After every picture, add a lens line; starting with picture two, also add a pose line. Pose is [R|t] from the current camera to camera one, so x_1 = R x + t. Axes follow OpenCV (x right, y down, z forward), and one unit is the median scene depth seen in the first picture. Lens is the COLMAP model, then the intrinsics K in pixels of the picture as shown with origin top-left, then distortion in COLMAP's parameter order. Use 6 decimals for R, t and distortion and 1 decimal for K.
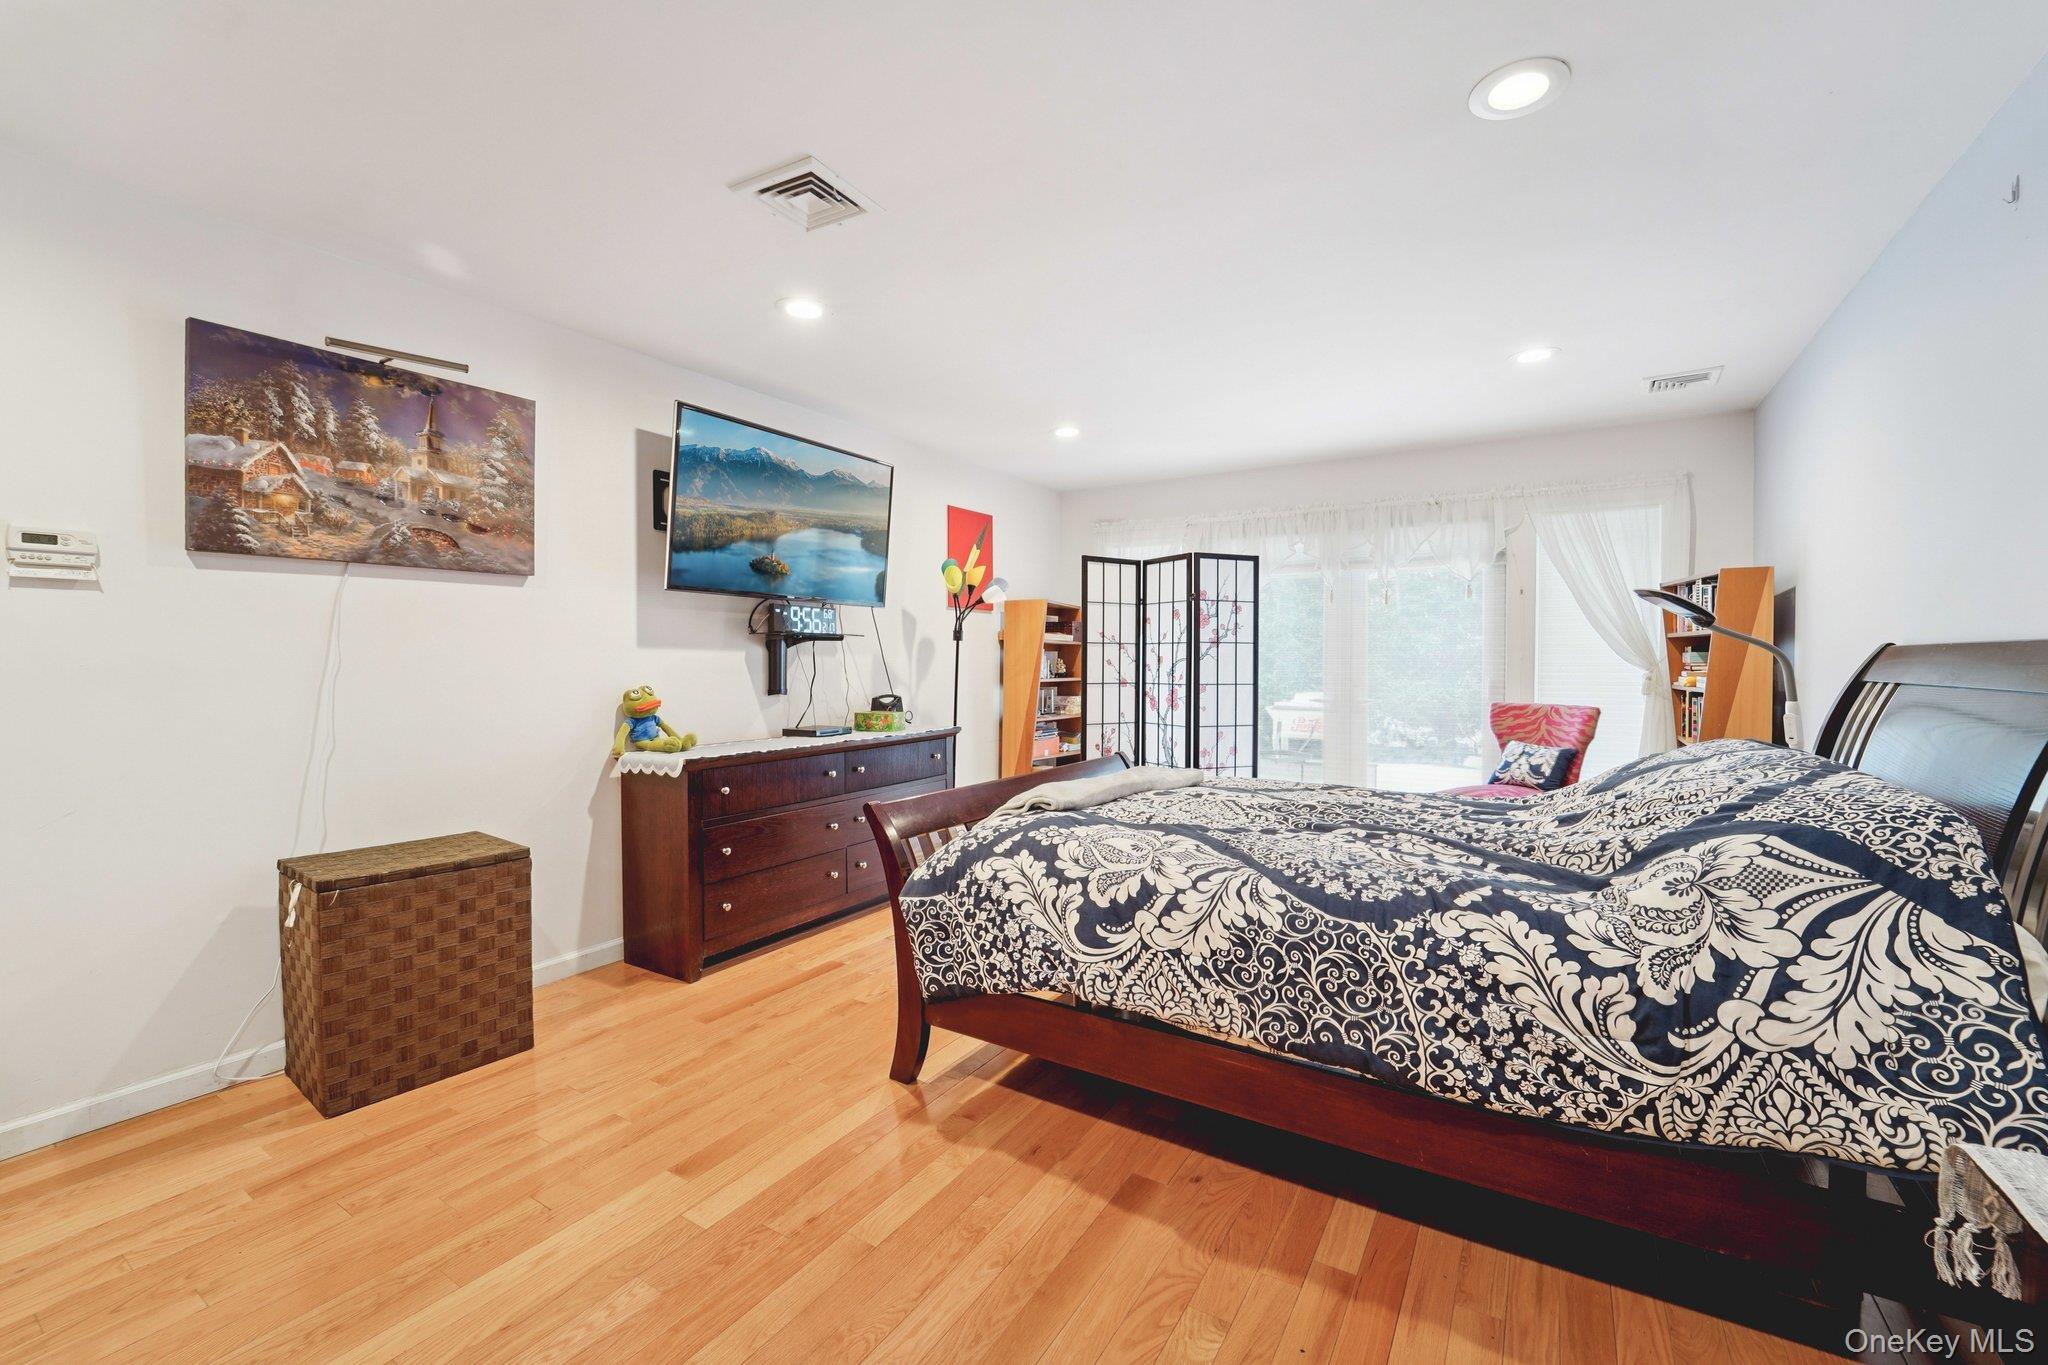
lens RADIAL K [[846.7, 0, 1015.5], [0, 846.7, 671.6], [0, 0, 1]] dist [-0.017321, -0.000689]
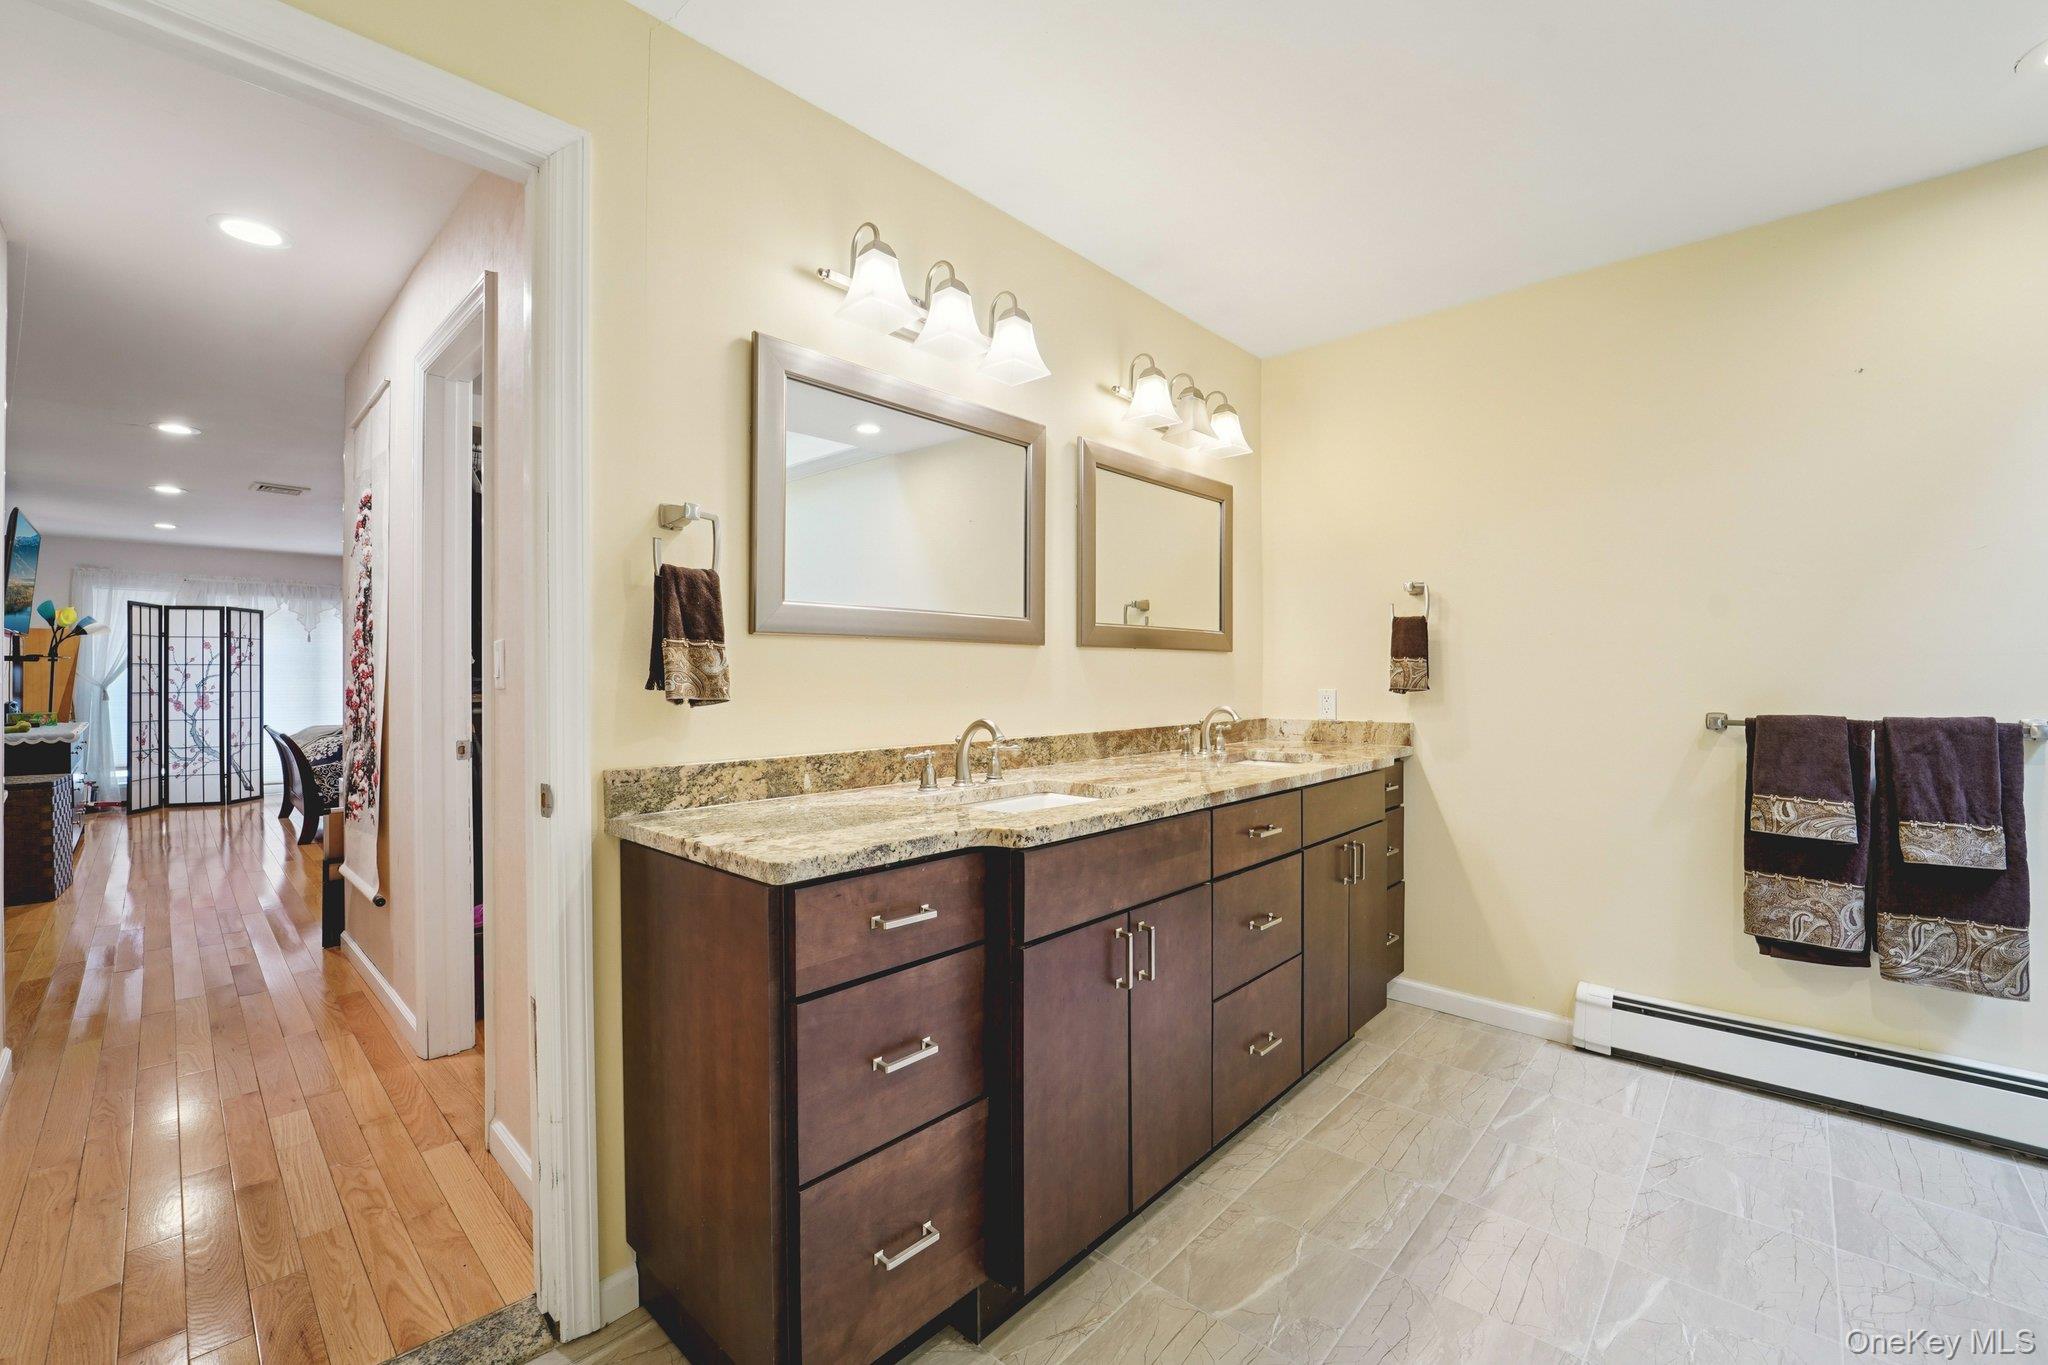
lens RADIAL K [[846.7, 0, 1018.0], [0, 846.7, 676.3], [0, 0, 1]] dist [-0.017321, -0.000689]
pose [[0.193915, -0.001121, 0.981018, -2.449380], [0.017441, 0.999845, -0.002305, 0.038642], [-0.980863, 0.017557, 0.193905, -1.747790]]
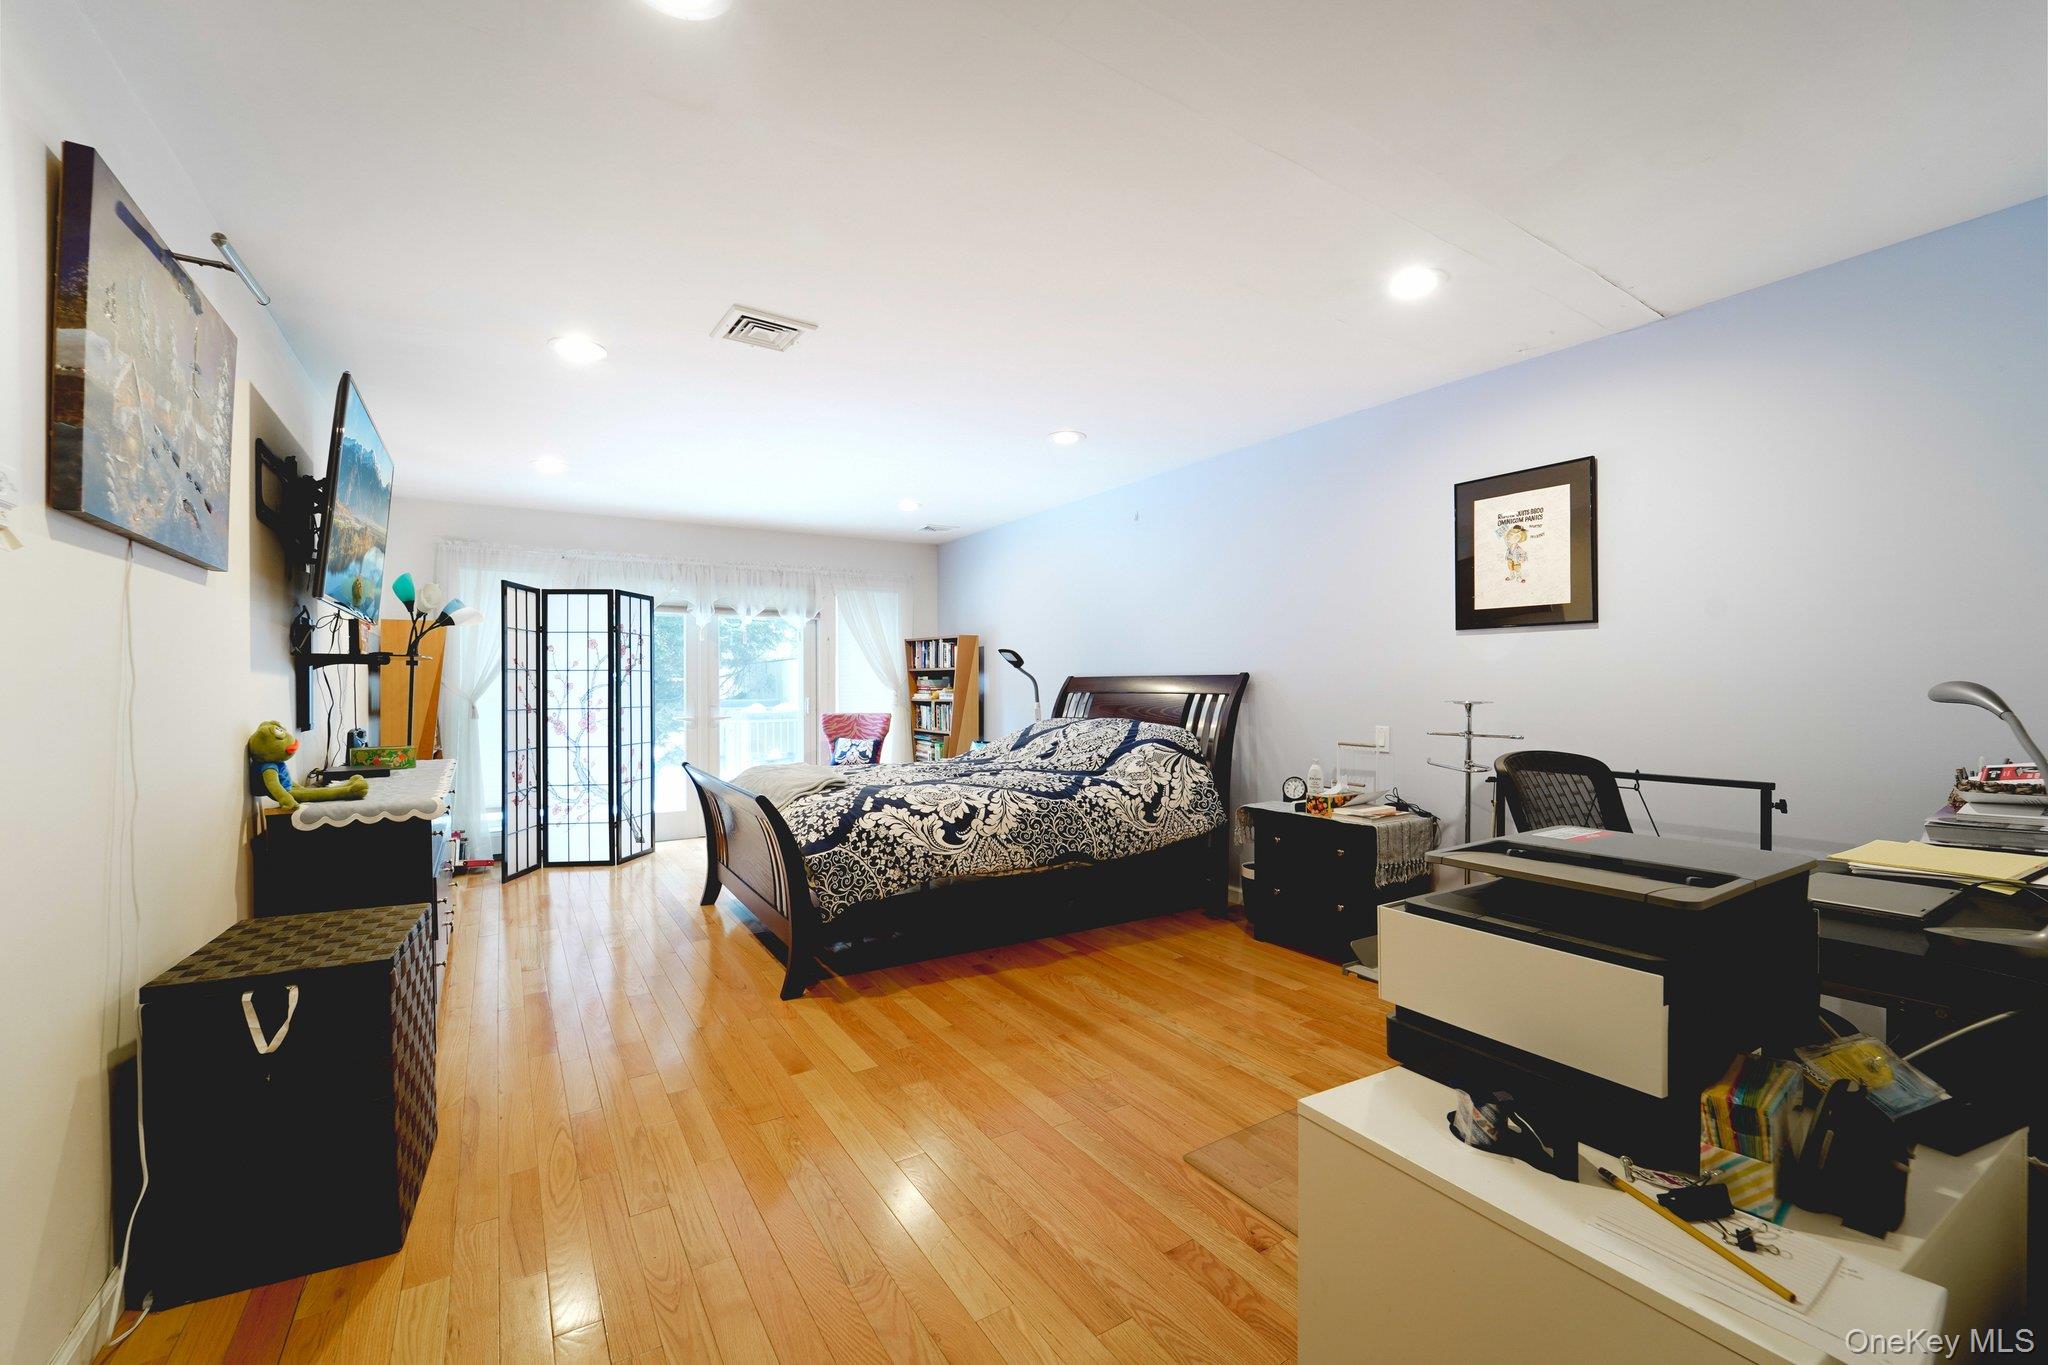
lens RADIAL K [[846.7, 0, 1029.3], [0, 846.7, 690.4], [0, 0, 1]] dist [-0.017321, -0.000689]
pose [[0.423245, -0.008289, 0.905977, -1.372203], [0.017560, 0.999845, 0.000944, 0.002115], [-0.905845, 0.015510, 0.423325, 0.097208]]
